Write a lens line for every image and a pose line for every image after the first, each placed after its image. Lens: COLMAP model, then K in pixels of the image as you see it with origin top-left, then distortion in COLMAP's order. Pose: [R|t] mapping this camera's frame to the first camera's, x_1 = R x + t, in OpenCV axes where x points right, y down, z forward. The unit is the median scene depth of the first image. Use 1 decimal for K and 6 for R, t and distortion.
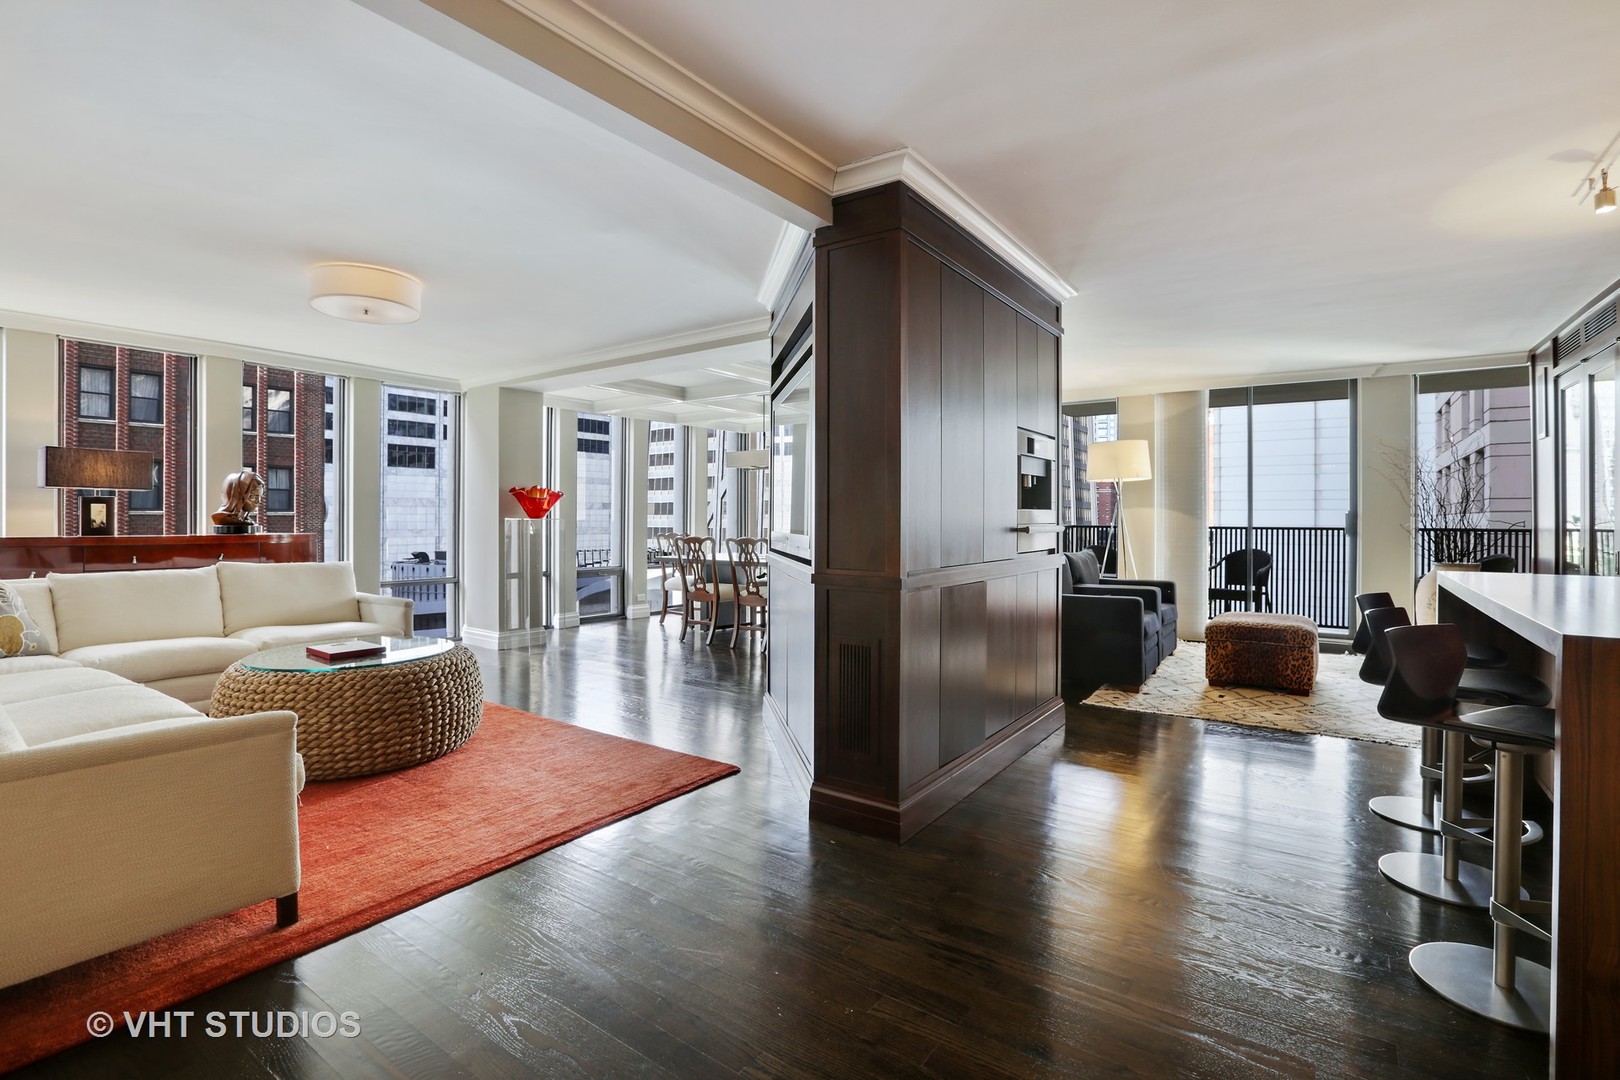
lens RADIAL K [[748.7, 0, 802.0], [0, 748.7, 521.1], [0, 0, 1]] dist [-0.003110, 0.008749]
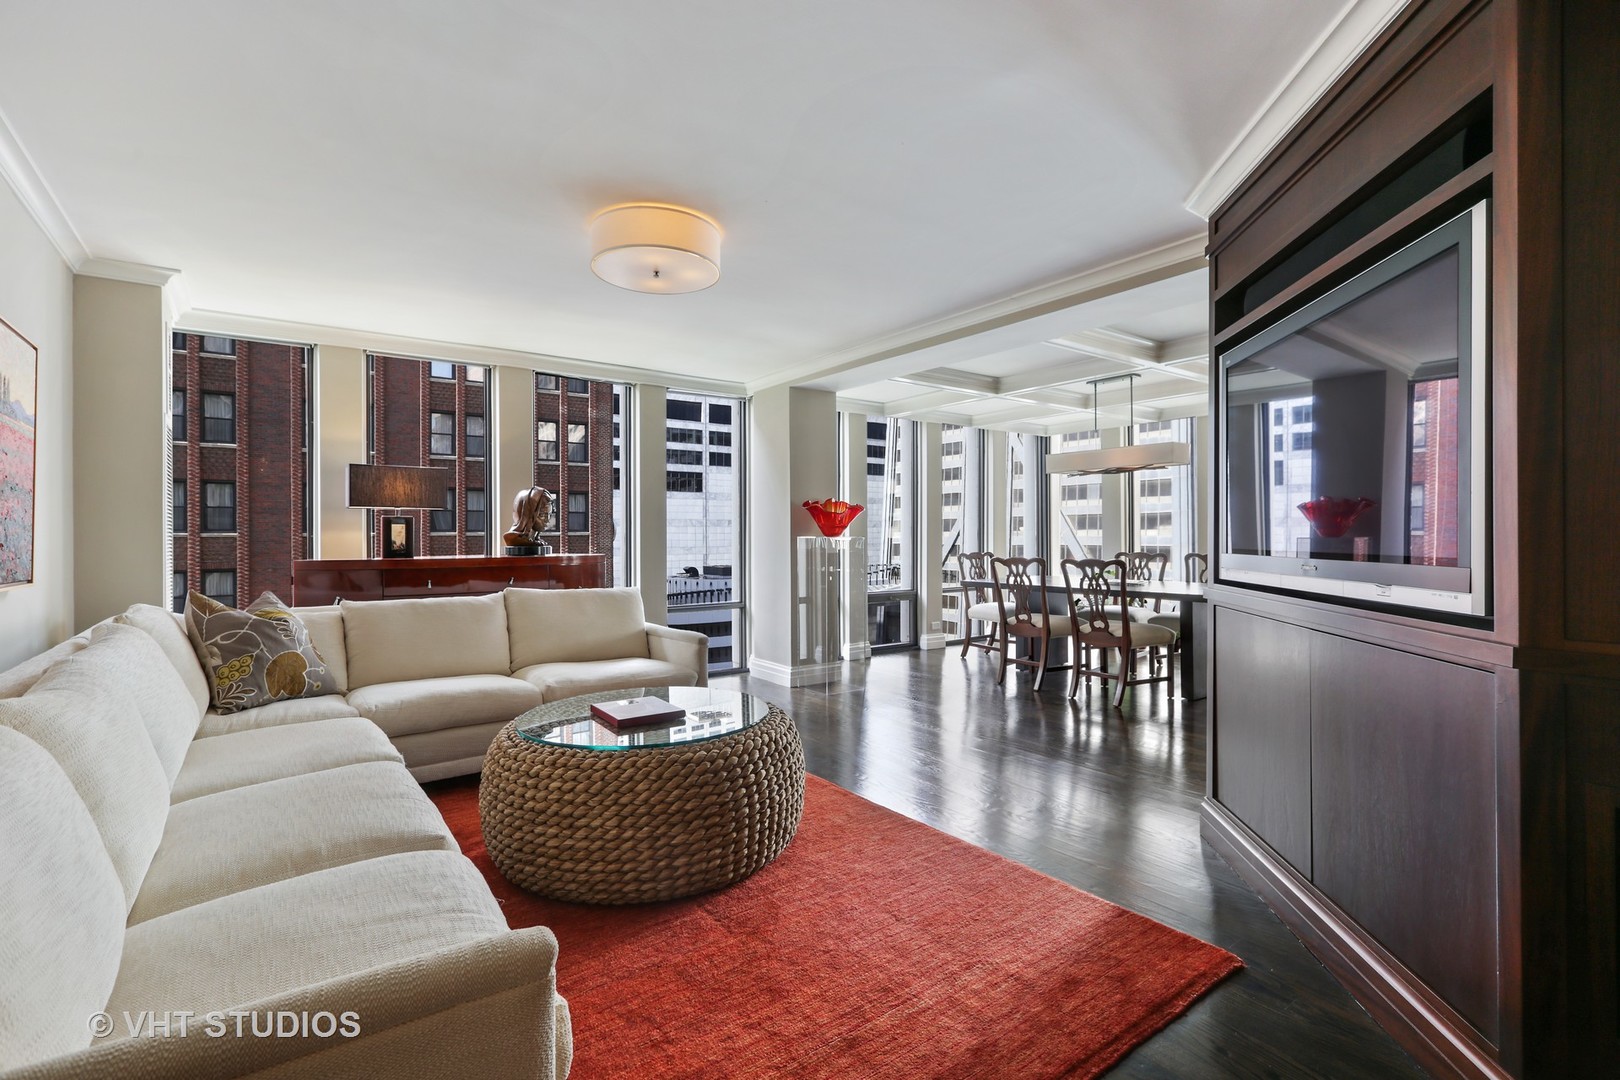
lens RADIAL K [[739.1, 0, 864.6], [0, 739.1, 532.6], [0, 0, 1]] dist [0.031150, 0.000162]
pose [[0.971024, -0.009155, -0.238808, -0.138269], [0.007569, 0.999943, -0.007558, -0.000931], [0.238864, 0.005532, 0.971037, 0.219684]]
